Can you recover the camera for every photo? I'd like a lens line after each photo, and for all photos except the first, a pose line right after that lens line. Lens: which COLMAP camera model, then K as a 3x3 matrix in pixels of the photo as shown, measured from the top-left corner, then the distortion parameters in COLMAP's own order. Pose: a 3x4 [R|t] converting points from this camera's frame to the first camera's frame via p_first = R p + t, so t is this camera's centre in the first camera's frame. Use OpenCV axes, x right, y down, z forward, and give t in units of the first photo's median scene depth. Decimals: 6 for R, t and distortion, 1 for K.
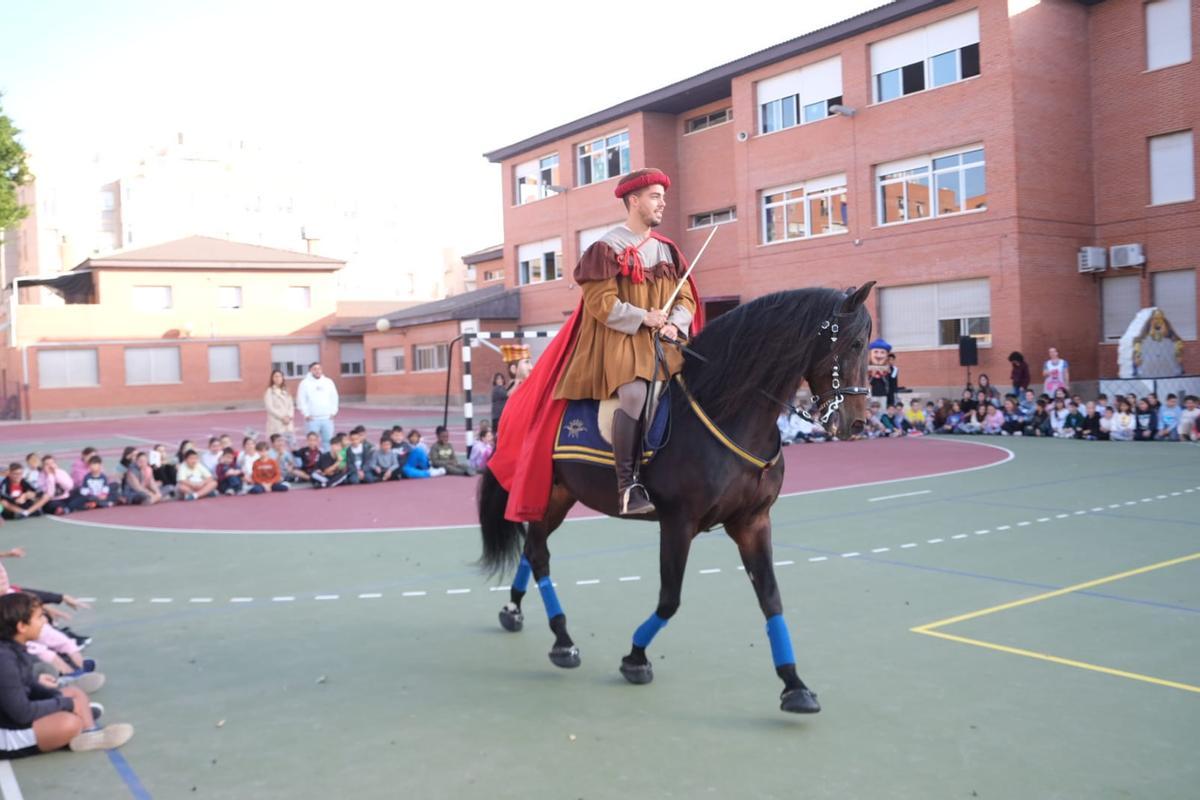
lens RADIAL K [[2036.0, 0, 600.0], [0, 2036.0, 400.0], [0, 0, 1]] dist [-0.015156, 0.116211]
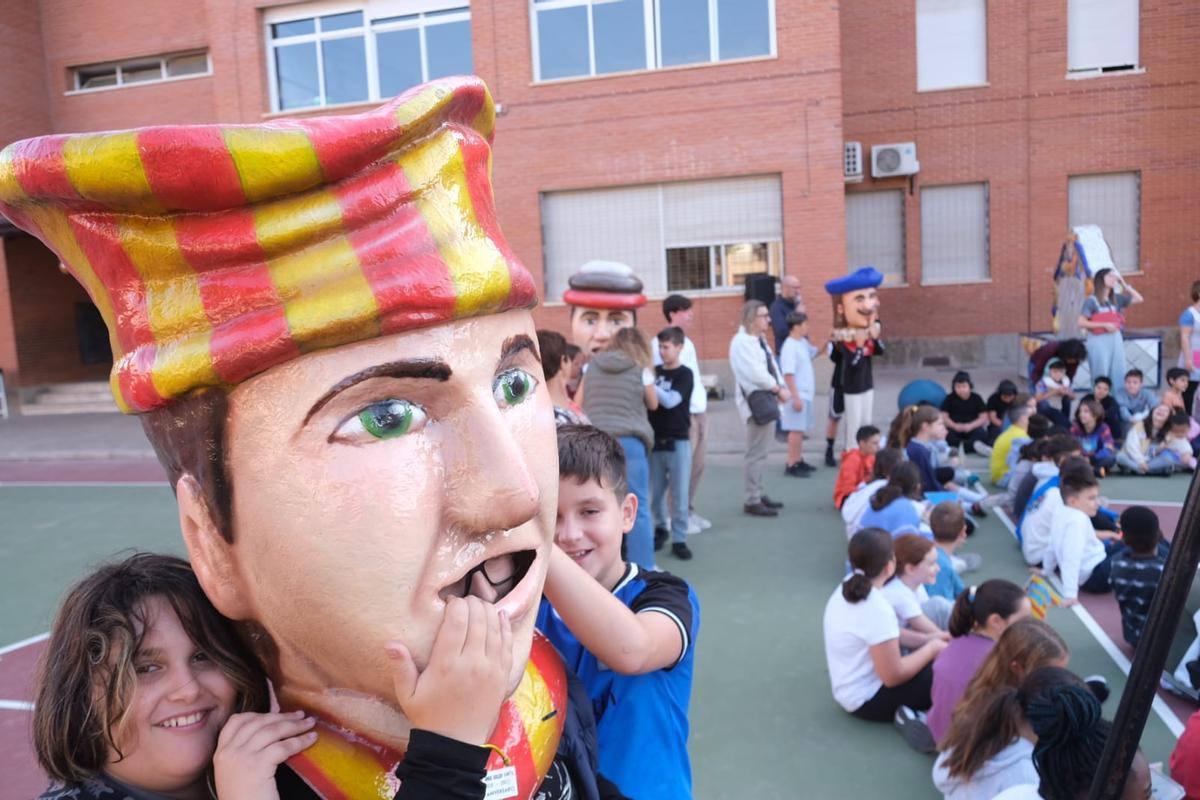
lens RADIAL K [[922.6, 0, 600.0], [0, 922.6, 400.0], [0, 0, 1]] dist [0.001124, 0.008319]
pose [[0.725582, -0.078321, 0.683664, -0.035935], [0.030681, 0.996196, 0.081563, -0.017800], [-0.687451, -0.038205, 0.725225, 0.821364]]
